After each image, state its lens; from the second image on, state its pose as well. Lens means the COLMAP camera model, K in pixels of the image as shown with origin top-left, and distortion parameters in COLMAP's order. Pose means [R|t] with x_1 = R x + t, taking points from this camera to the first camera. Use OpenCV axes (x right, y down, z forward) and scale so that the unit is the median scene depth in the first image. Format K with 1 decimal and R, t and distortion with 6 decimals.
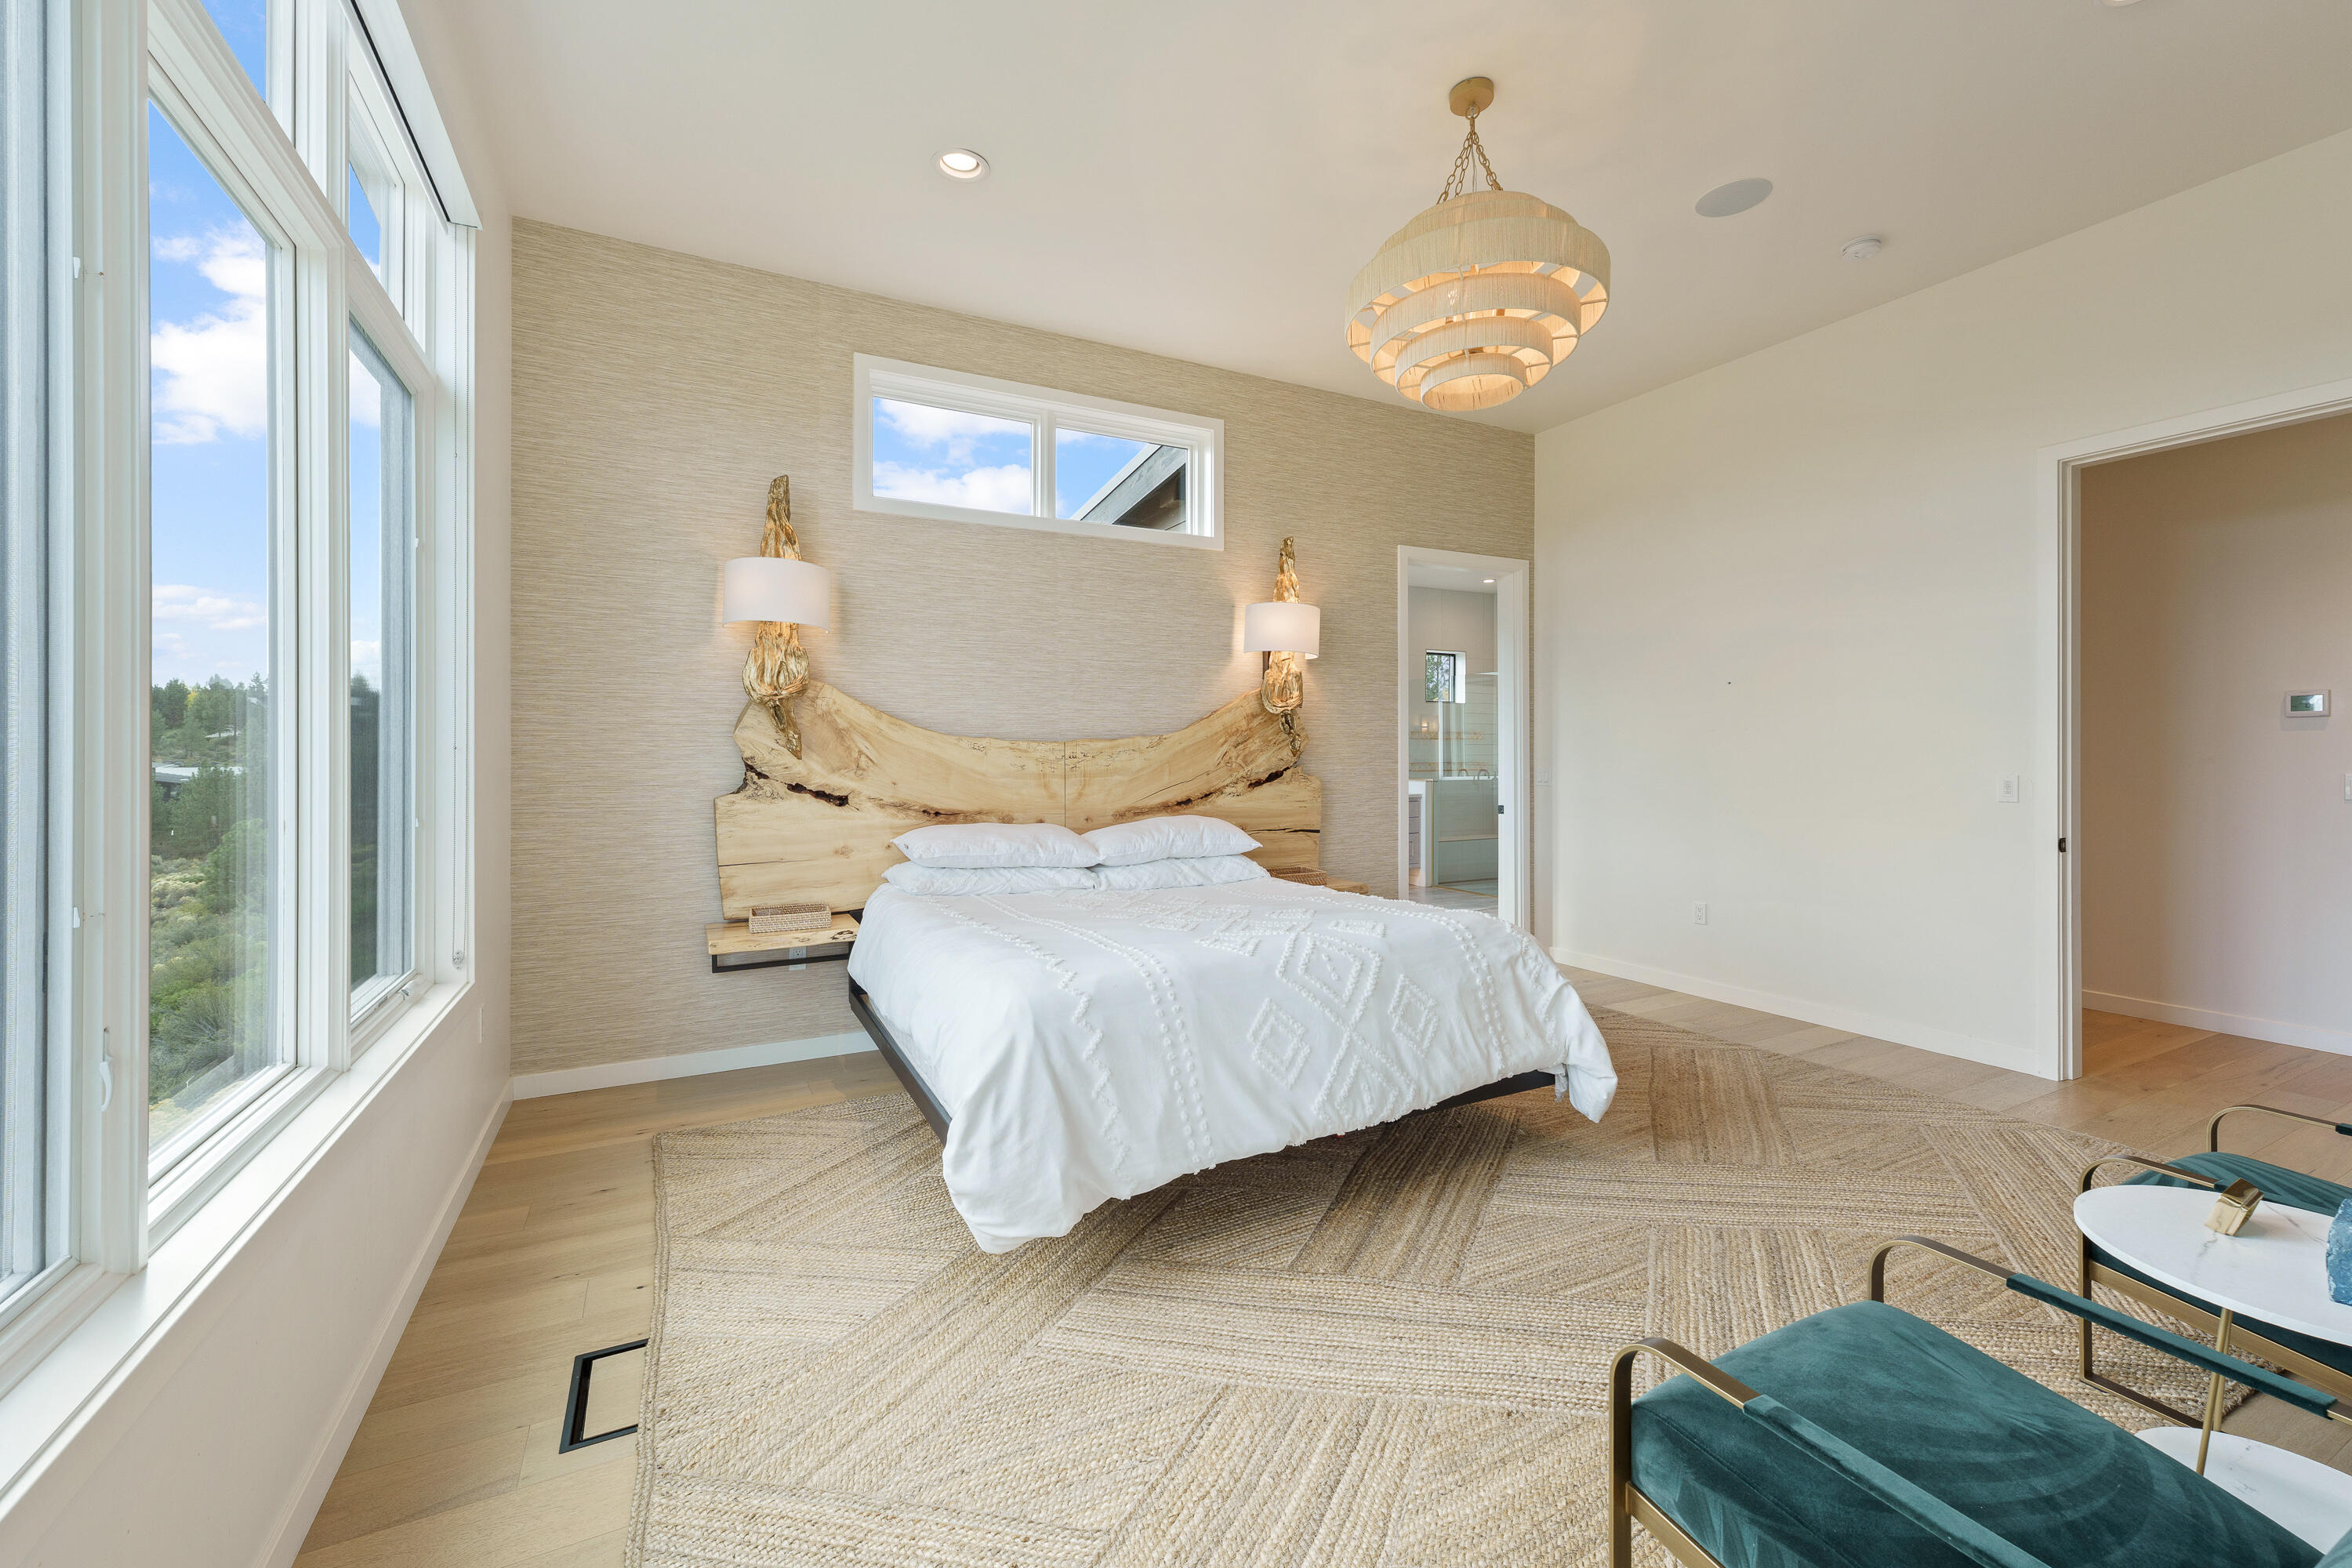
lens RADIAL K [[945.7, 0, 1175.4], [0, 945.7, 761.5], [0, 0, 1]] dist [-0.004682, -0.000089]
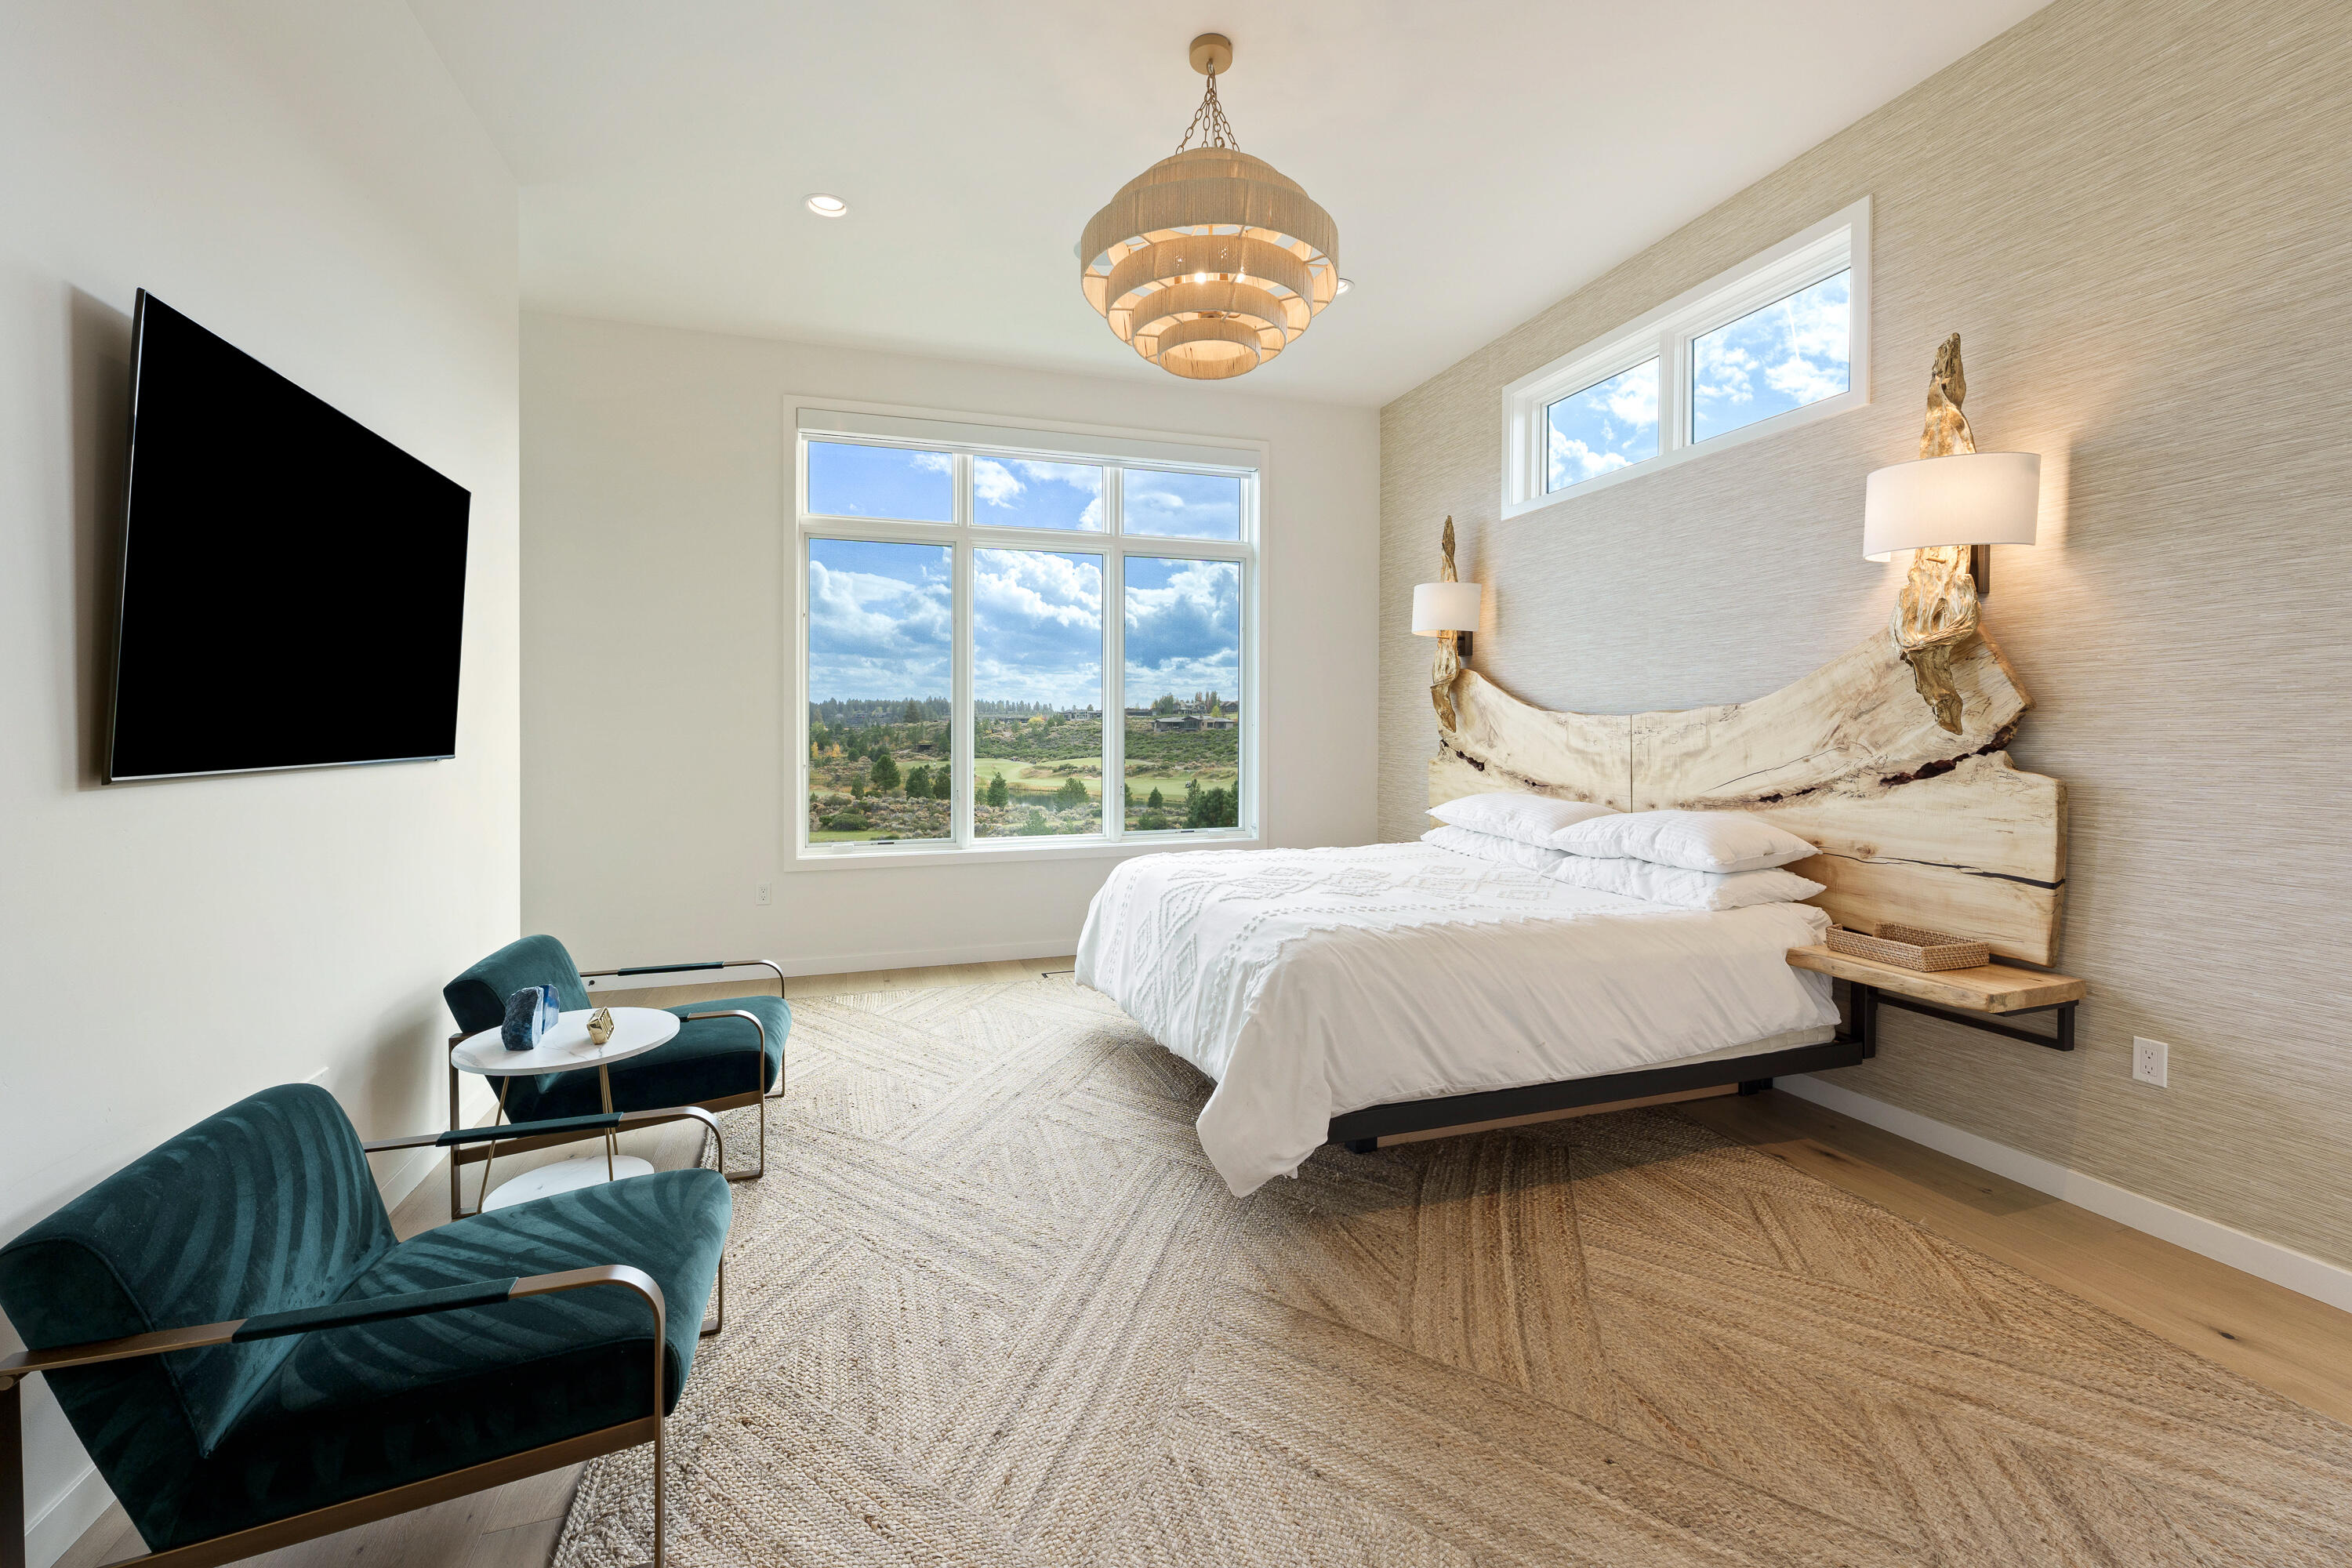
lens RADIAL K [[945.7, 0, 1148.1], [0, 945.7, 734.5], [0, 0, 1]] dist [-0.004682, -0.000089]
pose [[-0.175093, 0.012093, -0.984478, 0.779101], [-0.001275, 0.999921, 0.012510, -0.012374], [0.984551, 0.003446, -0.175064, 0.664939]]
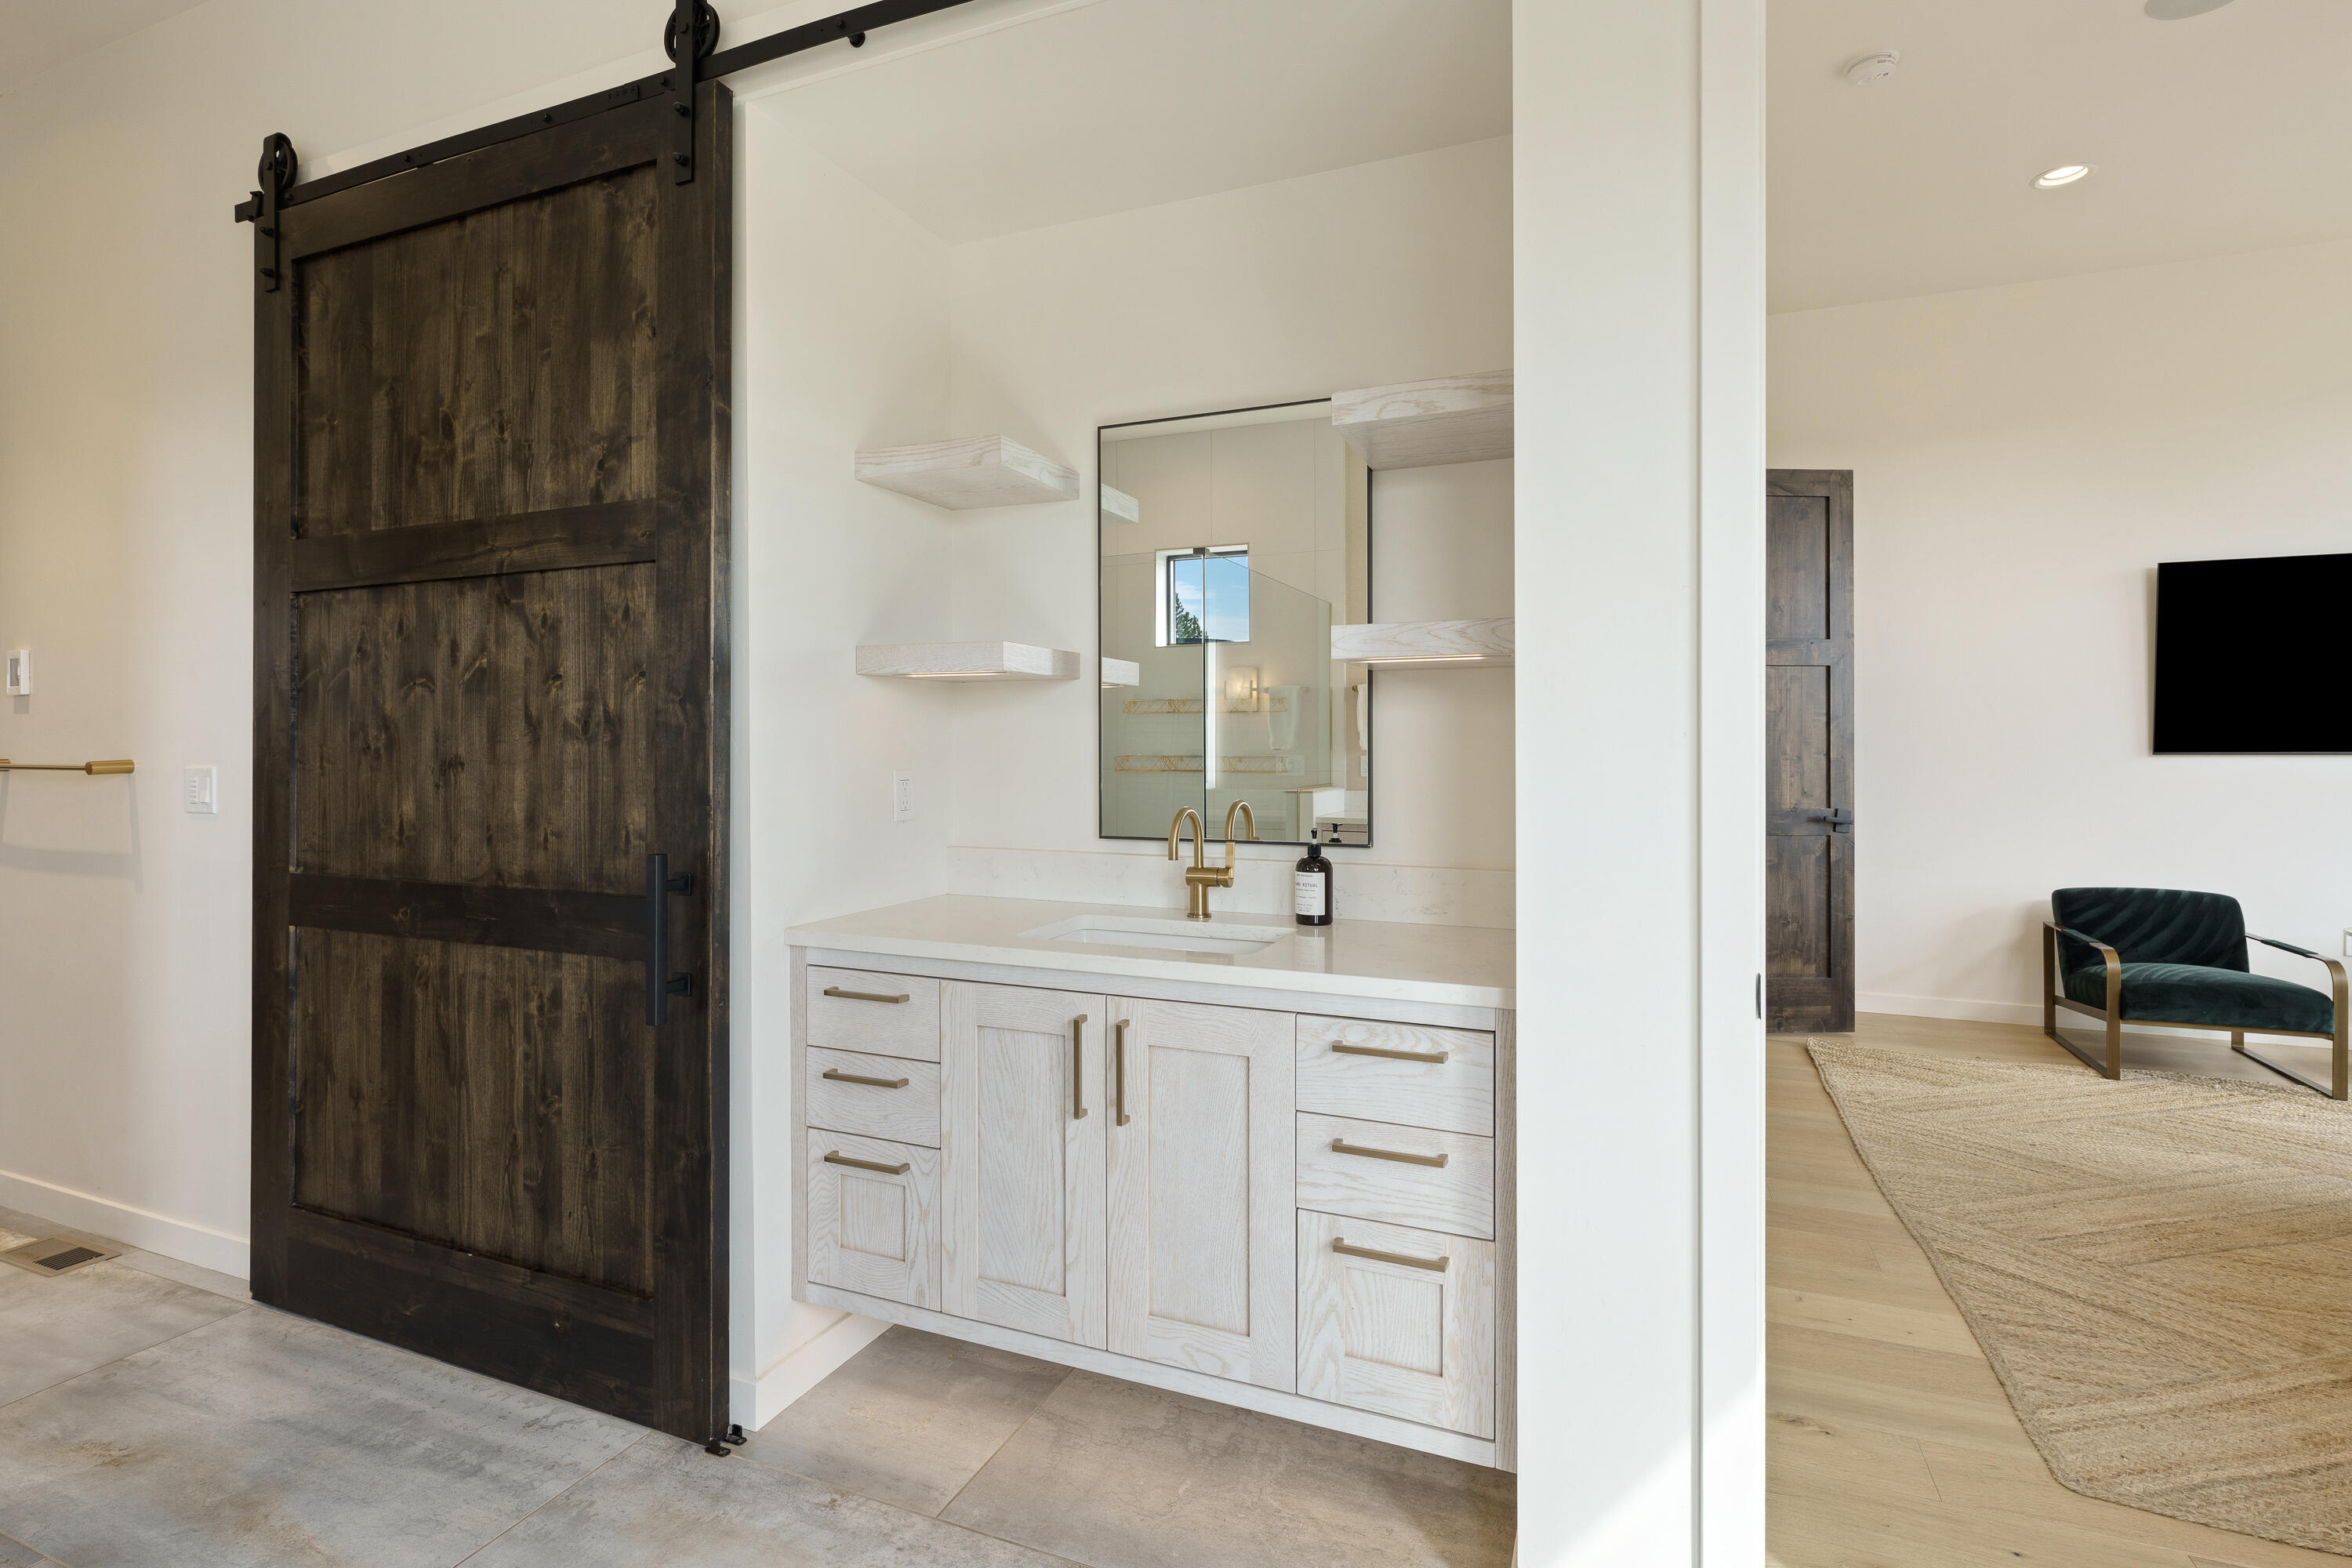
lens RADIAL K [[1104.0, 0, 1178.3], [0, 1104.0, 767.8], [0, 0, 1]] dist [-0.000610, -0.000023]
pose [[-0.629631, 0.003136, 0.776888, 0.299330], [0.011551, 0.999919, 0.005325, 0.003922], [-0.776809, 0.012327, -0.629616, 1.572381]]
